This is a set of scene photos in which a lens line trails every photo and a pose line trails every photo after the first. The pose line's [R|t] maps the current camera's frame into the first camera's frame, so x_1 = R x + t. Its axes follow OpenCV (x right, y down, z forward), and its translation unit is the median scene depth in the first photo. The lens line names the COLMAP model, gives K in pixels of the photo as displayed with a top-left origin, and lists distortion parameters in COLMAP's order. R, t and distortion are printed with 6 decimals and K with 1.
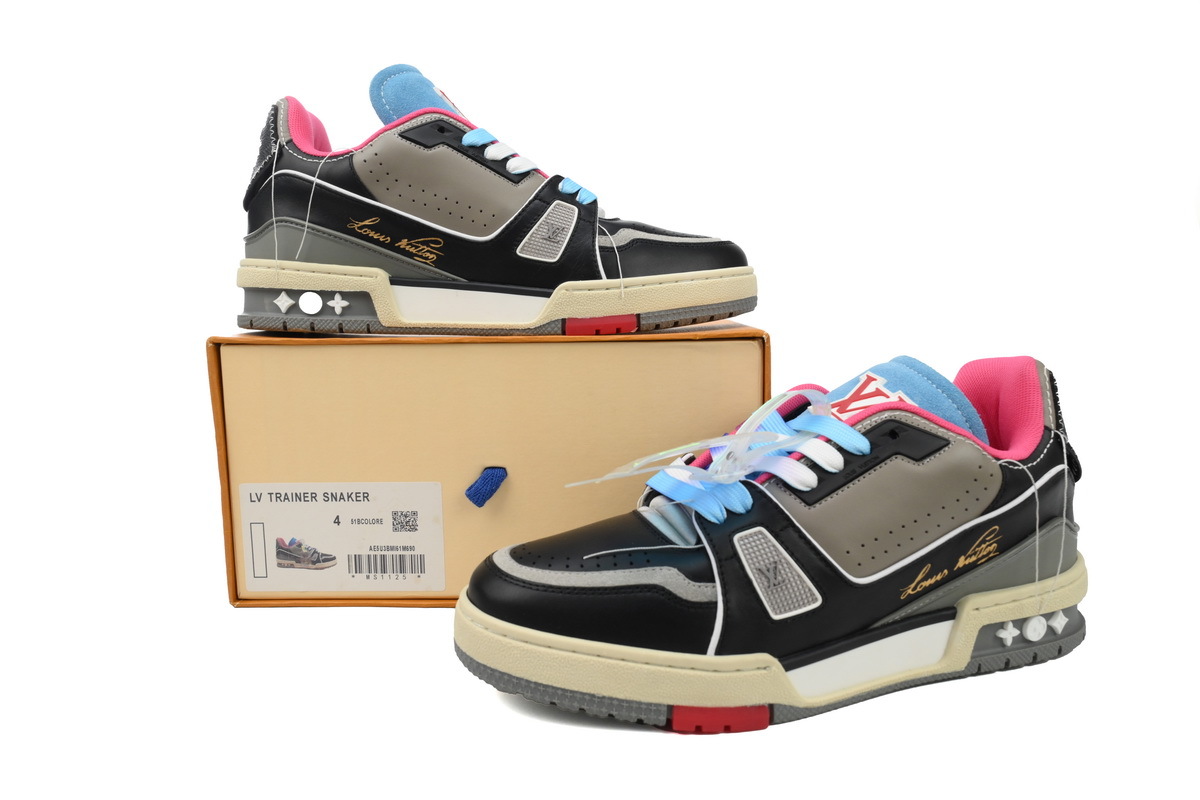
lens RADIAL K [[751.7, 0, 600.0], [0, 751.7, 400.0], [0, 0, 1]] dist [0.000342, -0.000230]
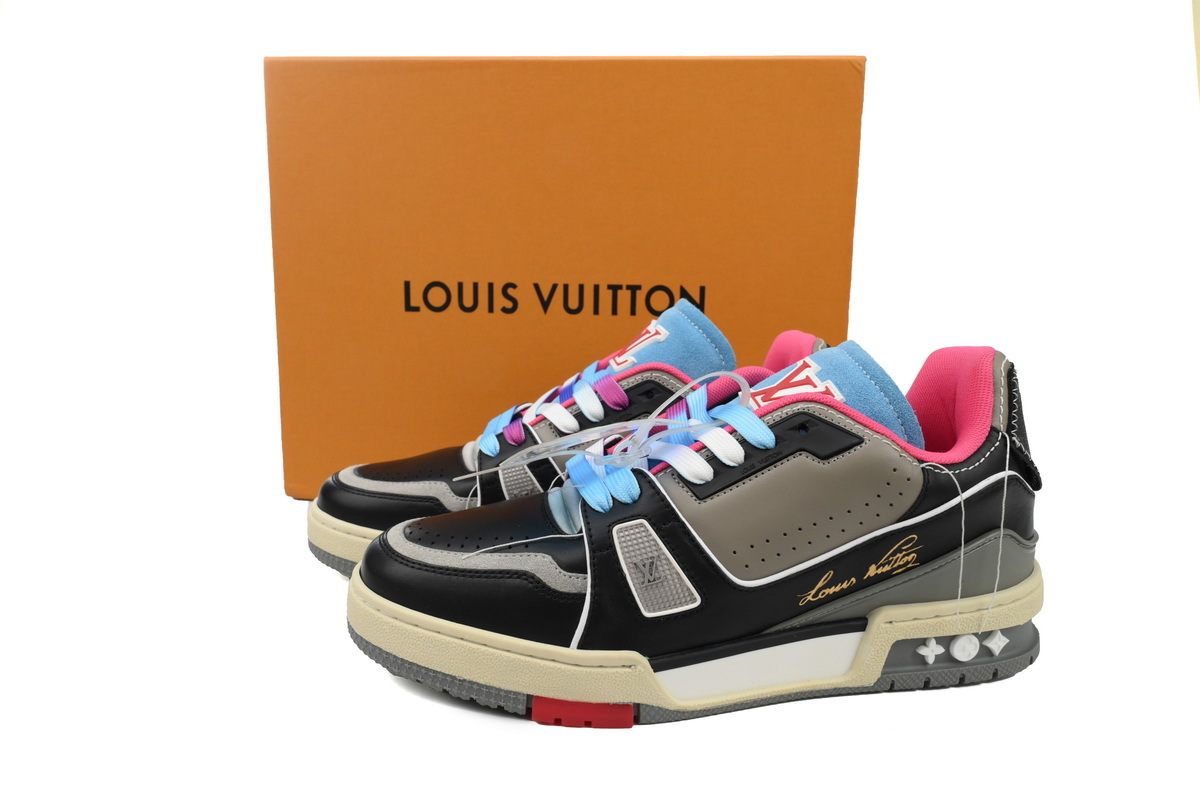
lens RADIAL K [[751.7, 0, 600.0], [0, 751.7, 400.0], [0, 0, 1]] dist [0.000342, -0.000230]
pose [[0.990180, 0.046656, -0.131786, 0.268932], [-0.039682, 0.997694, 0.055057, -0.030370], [0.134051, -0.049287, 0.989748, 0.059492]]
